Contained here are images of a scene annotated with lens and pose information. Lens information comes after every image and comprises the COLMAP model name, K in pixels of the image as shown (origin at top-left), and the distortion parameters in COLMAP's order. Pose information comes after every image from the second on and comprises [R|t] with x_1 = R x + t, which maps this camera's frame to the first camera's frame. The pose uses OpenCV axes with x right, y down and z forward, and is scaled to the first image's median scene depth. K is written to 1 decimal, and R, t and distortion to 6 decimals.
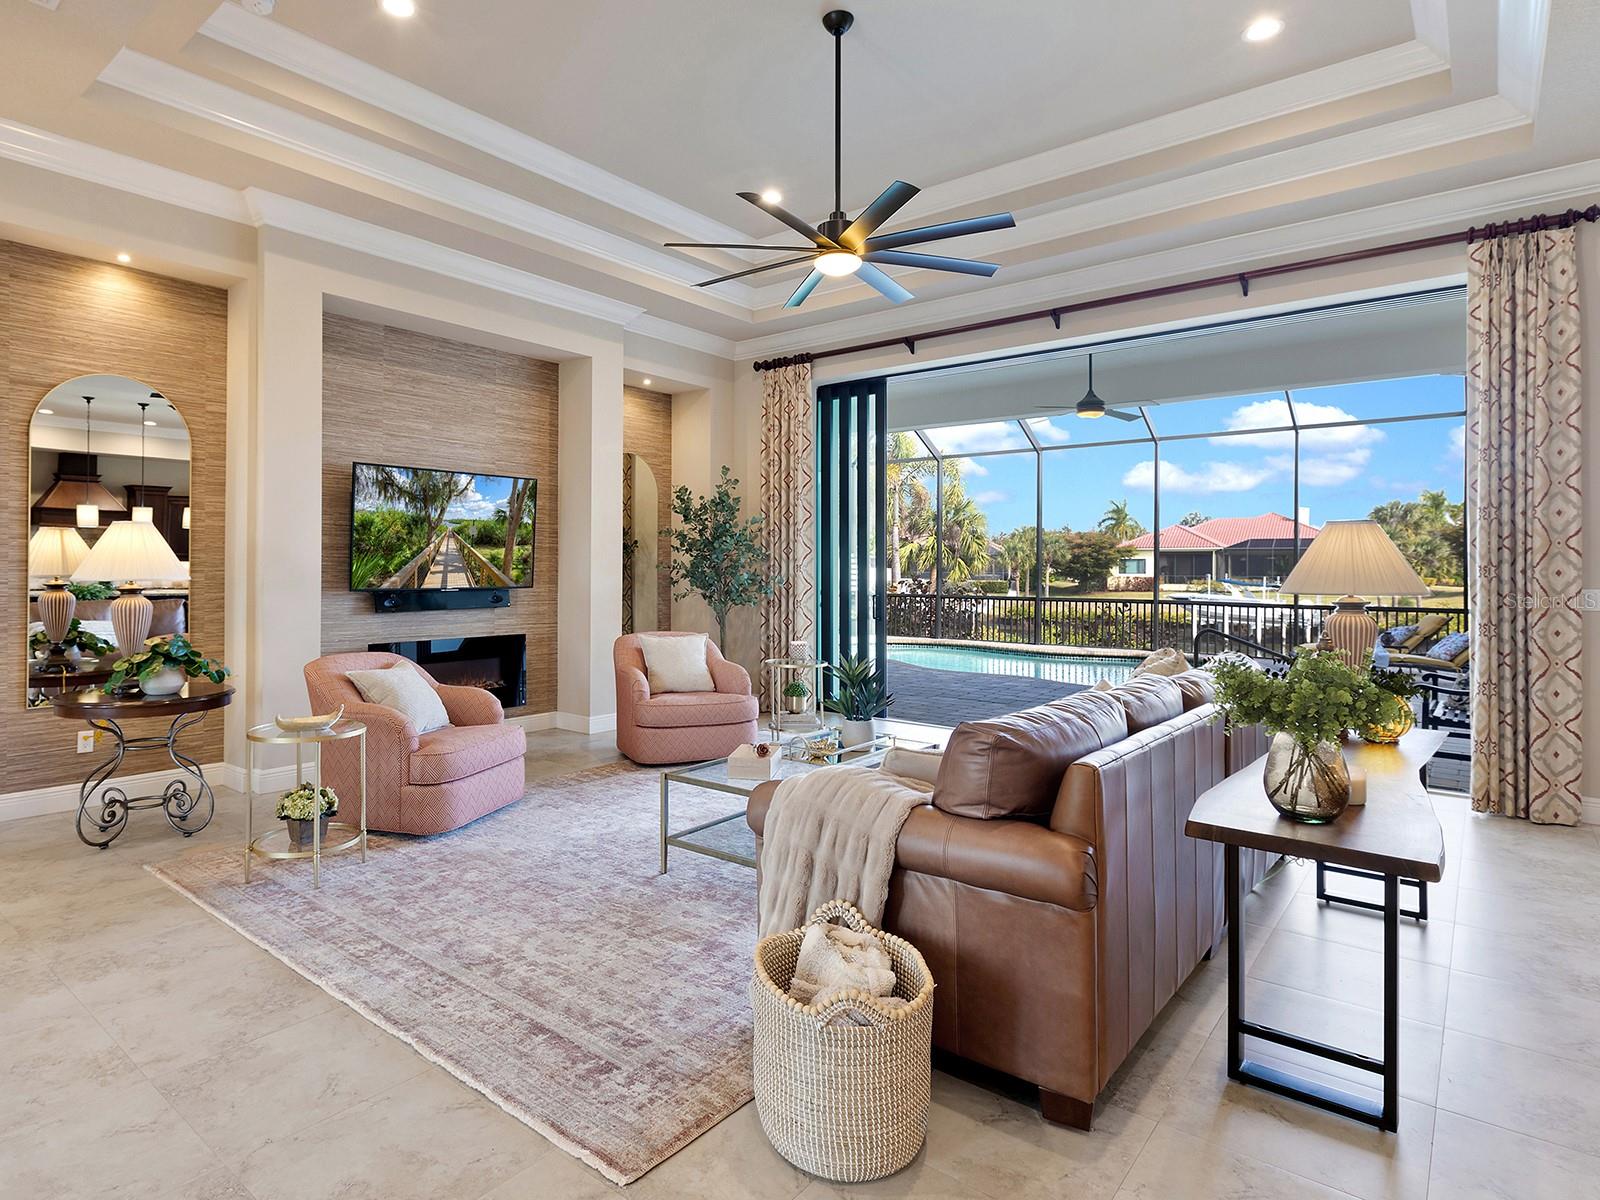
lens RADIAL K [[895.7, 0, 714.2], [0, 895.7, 551.4], [0, 0, 1]] dist [0.003323, -0.002828]
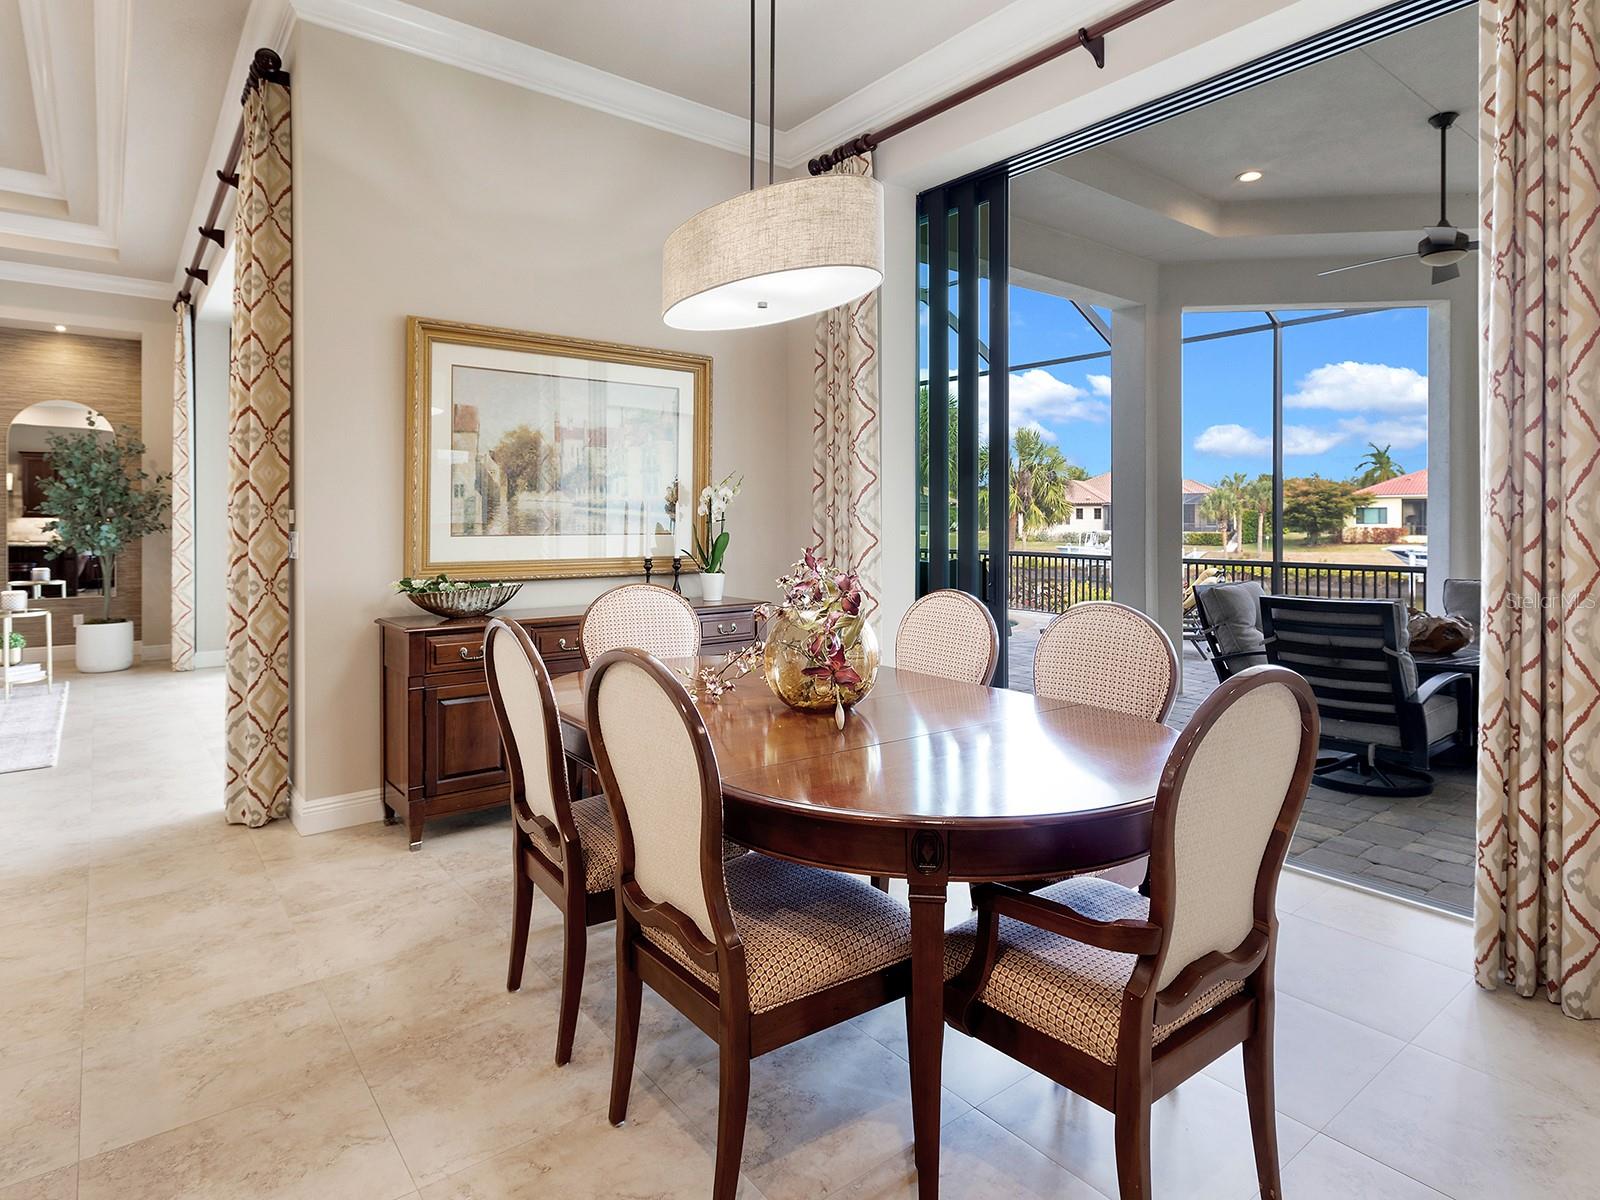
lens RADIAL K [[895.7, 0, 836.0], [0, 895.7, 516.4], [0, 0, 1]] dist [0.003323, -0.002828]
pose [[0.984069, -0.004385, -0.177733, 1.150136], [0.006928, 0.999882, 0.013689, 0.012963], [0.177652, -0.014702, 0.983984, 0.216209]]
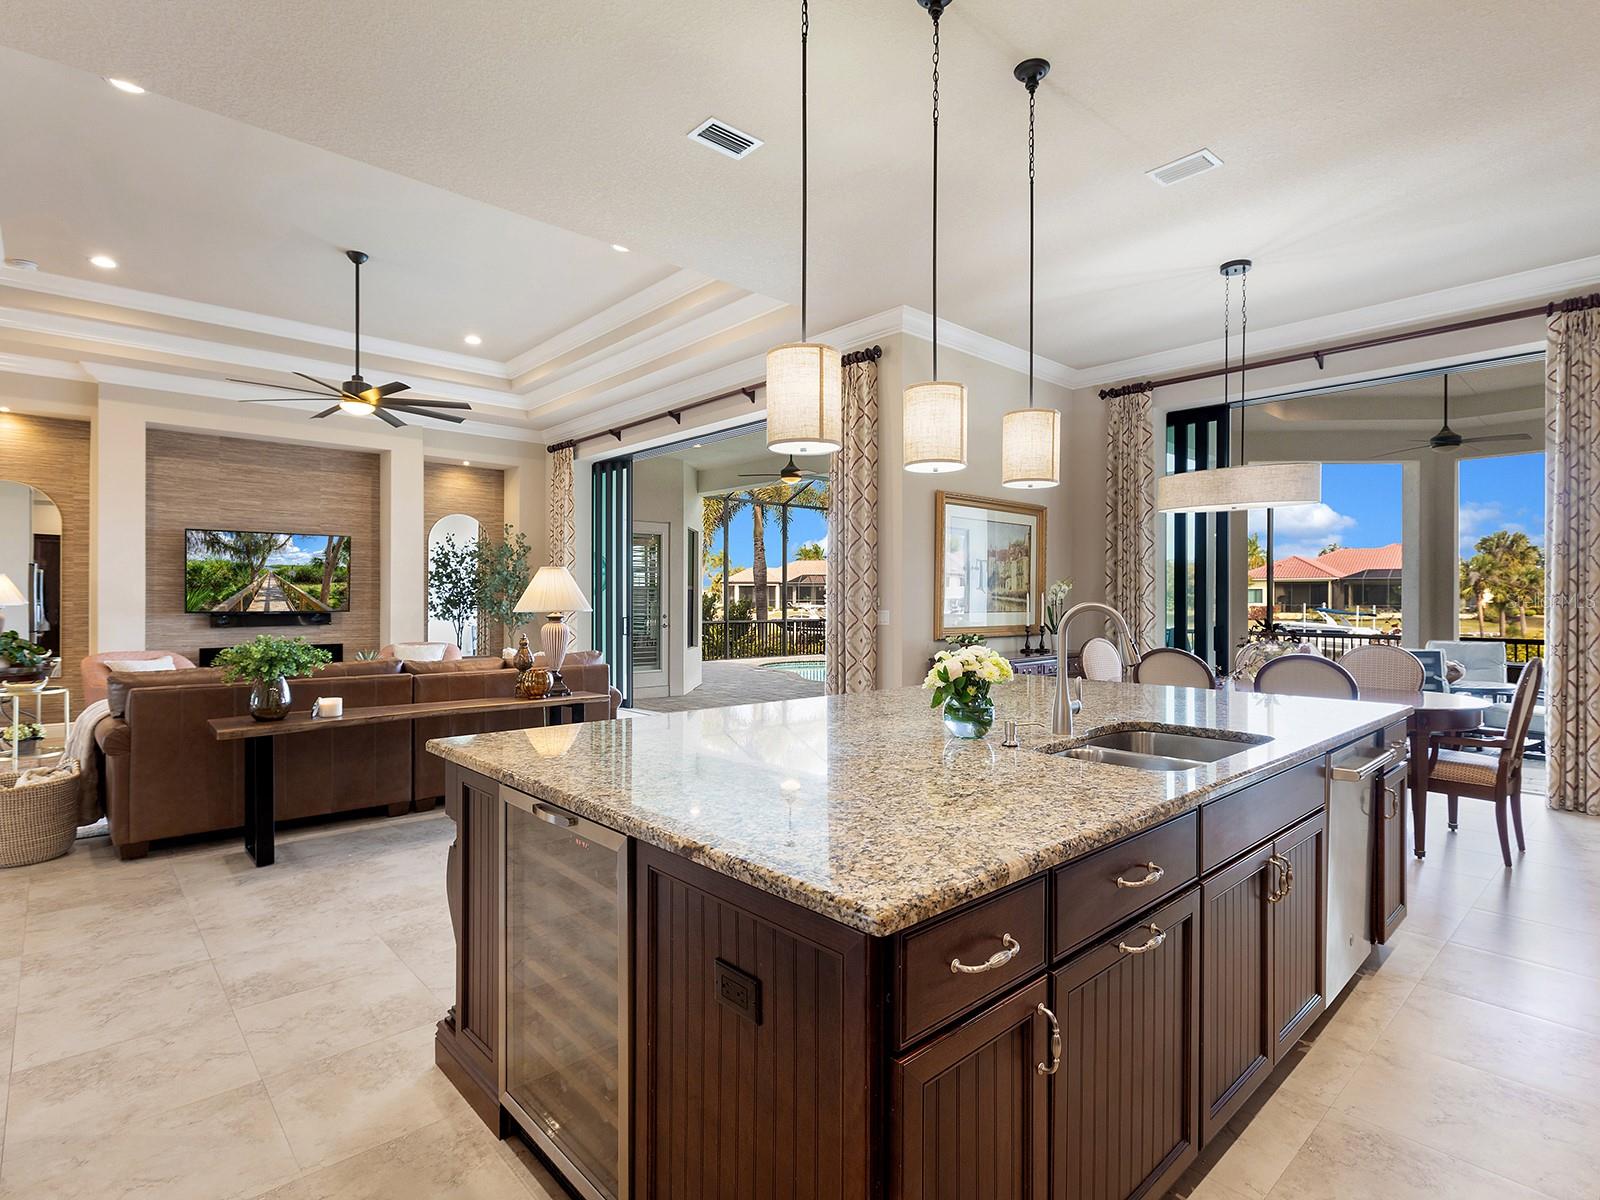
lens RADIAL K [[820.0, 0, 807.0], [0, 820.0, 592.5], [0, 0, 1]] dist [0.005032, -0.002426]
pose [[0.993160, -0.001439, -0.116756, 0.726810], [0.002873, 0.999923, 0.012111, -0.004334], [0.116730, -0.012364, 0.993087, -0.242101]]
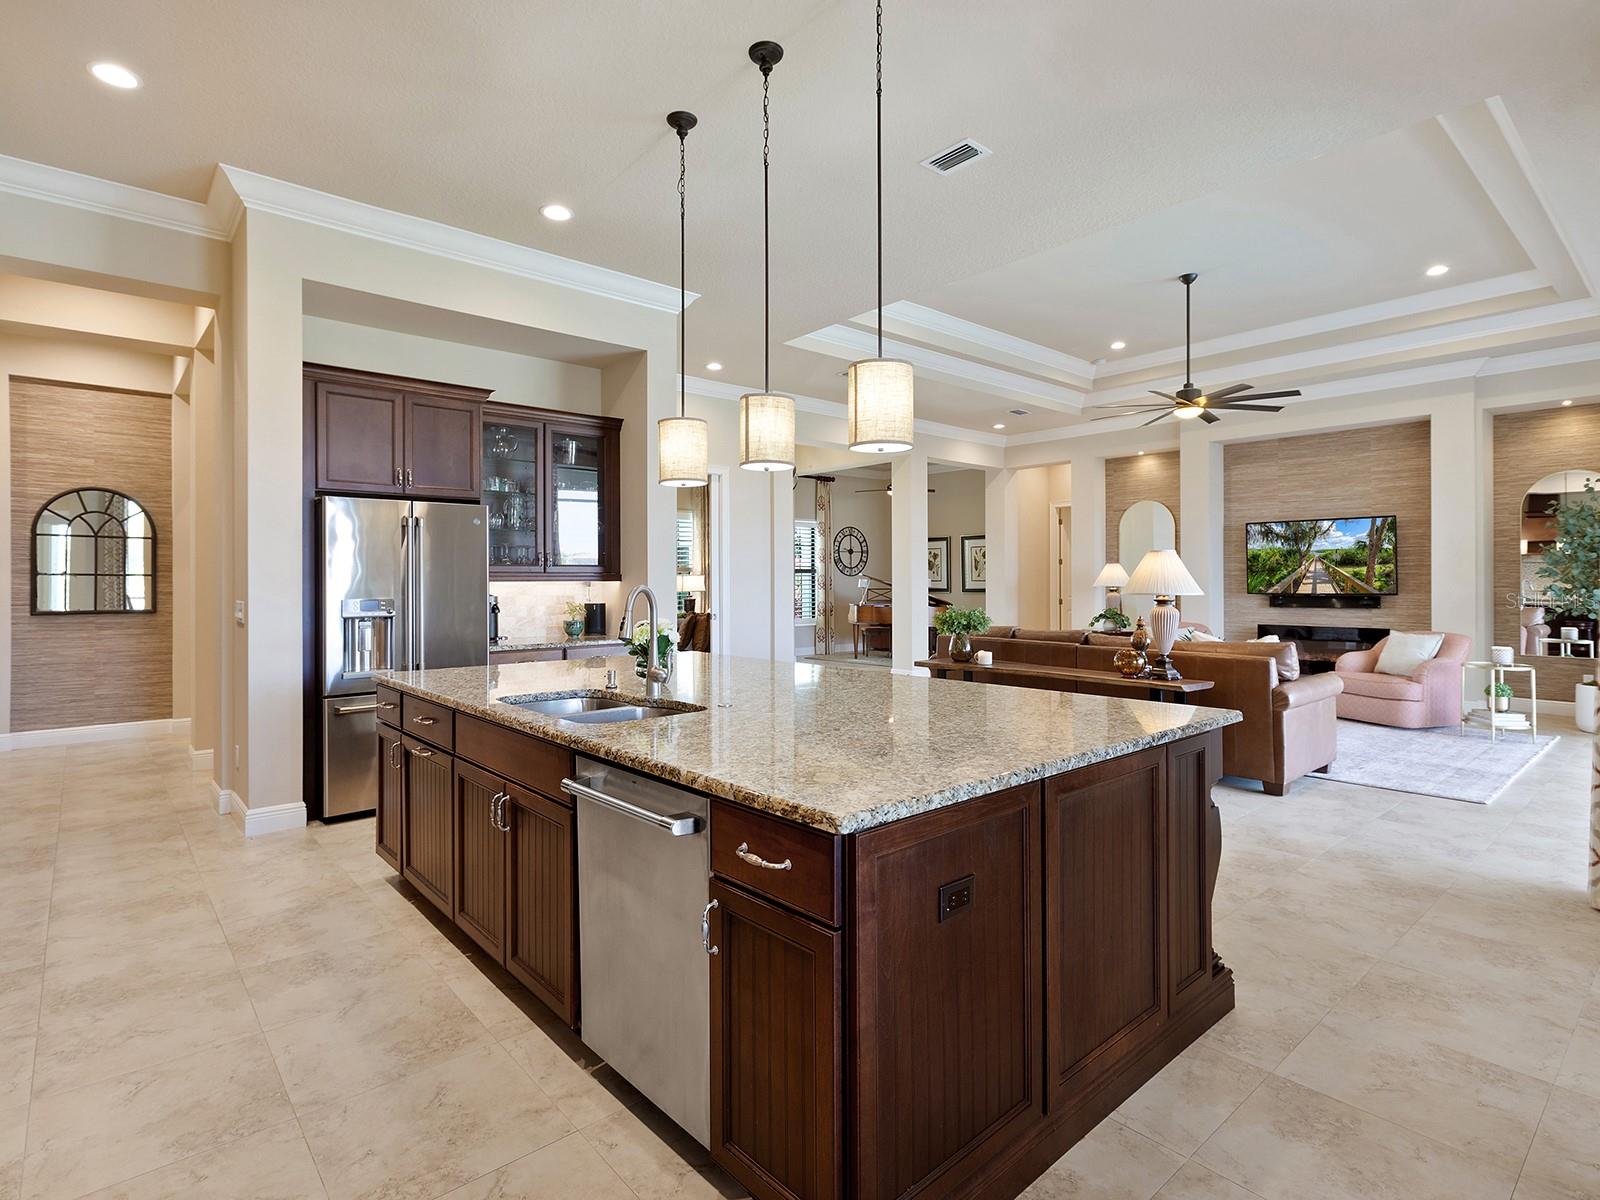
lens RADIAL K [[820.0, 0, 788.2], [0, 820.0, 574.9], [0, 0, 1]] dist [0.005032, -0.002426]
pose [[-0.161788, -0.008853, -0.986786, 1.247364], [0.021105, 0.999700, -0.012429, 0.006127], [0.986600, -0.022837, -0.161553, 0.307947]]
